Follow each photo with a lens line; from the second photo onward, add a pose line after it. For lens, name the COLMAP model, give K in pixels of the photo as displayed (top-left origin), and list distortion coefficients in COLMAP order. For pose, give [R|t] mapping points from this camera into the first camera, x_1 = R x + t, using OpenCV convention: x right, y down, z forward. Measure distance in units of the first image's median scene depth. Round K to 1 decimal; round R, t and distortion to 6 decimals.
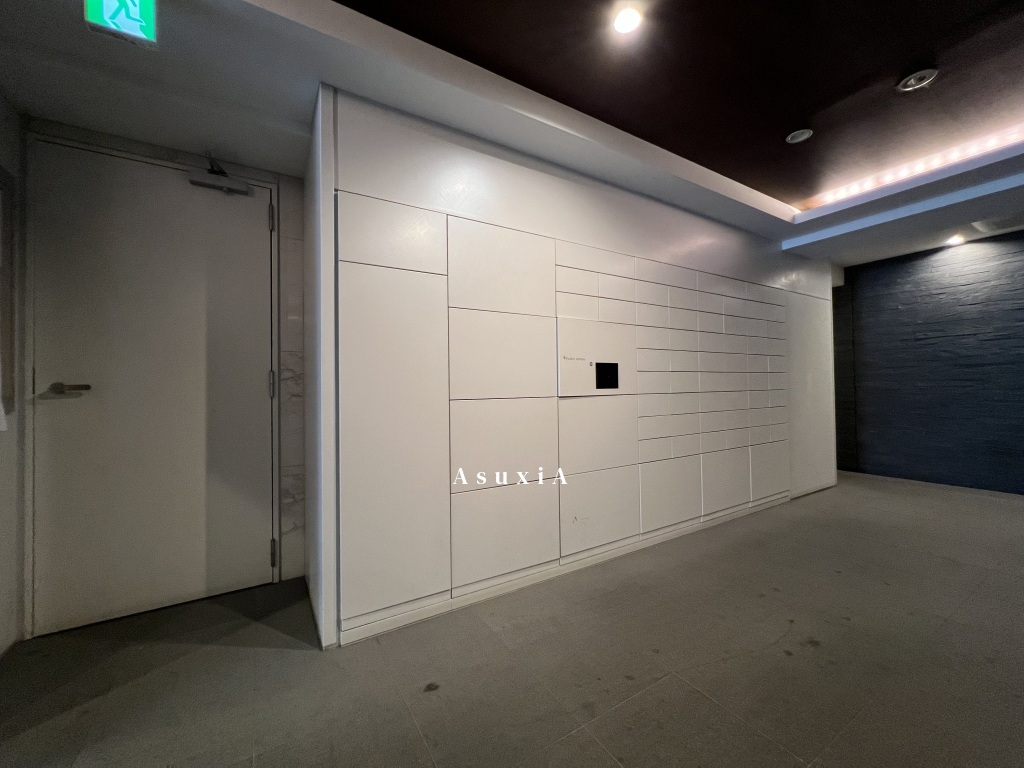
lens RADIAL K [[407.8, 0, 512.0], [0, 407.8, 384.0], [0, 0, 1]] dist [-0.001497, -0.000278]
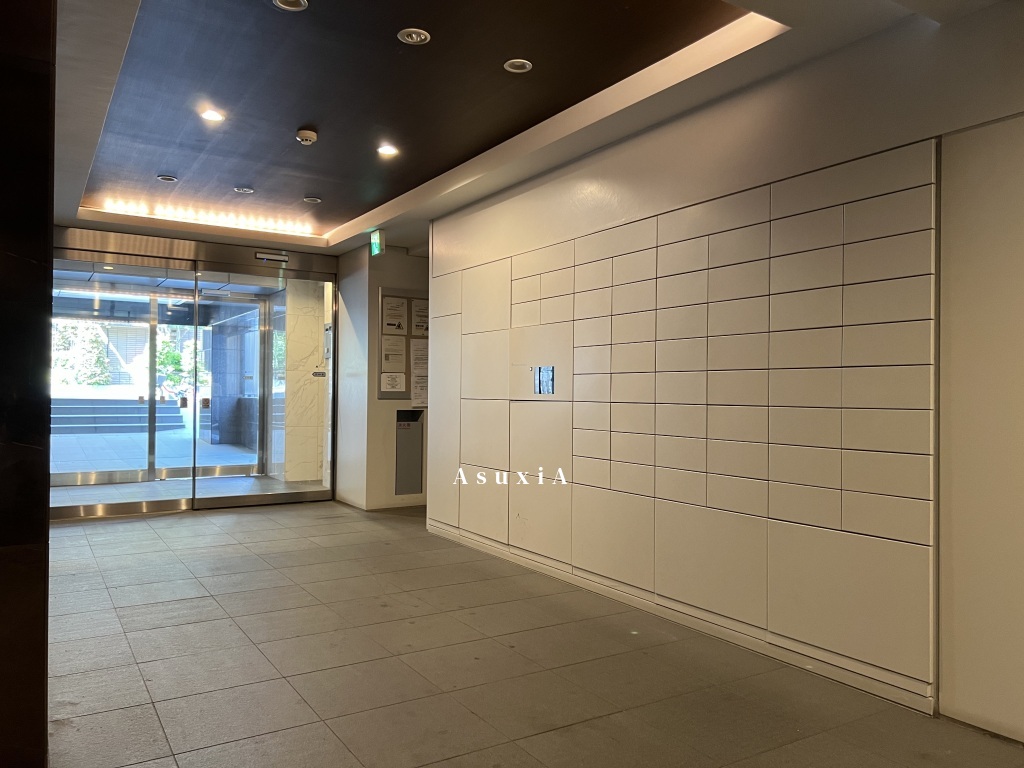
lens RADIAL K [[766.4, 0, 512.0], [0, 766.4, 384.0], [0, 0, 1]] dist [0.001223, 0.000231]
pose [[0.016671, 0.009444, -0.999816, 2.155531], [0.006742, 0.999932, 0.009558, -0.030890], [0.999838, -0.006900, 0.016606, 0.958889]]
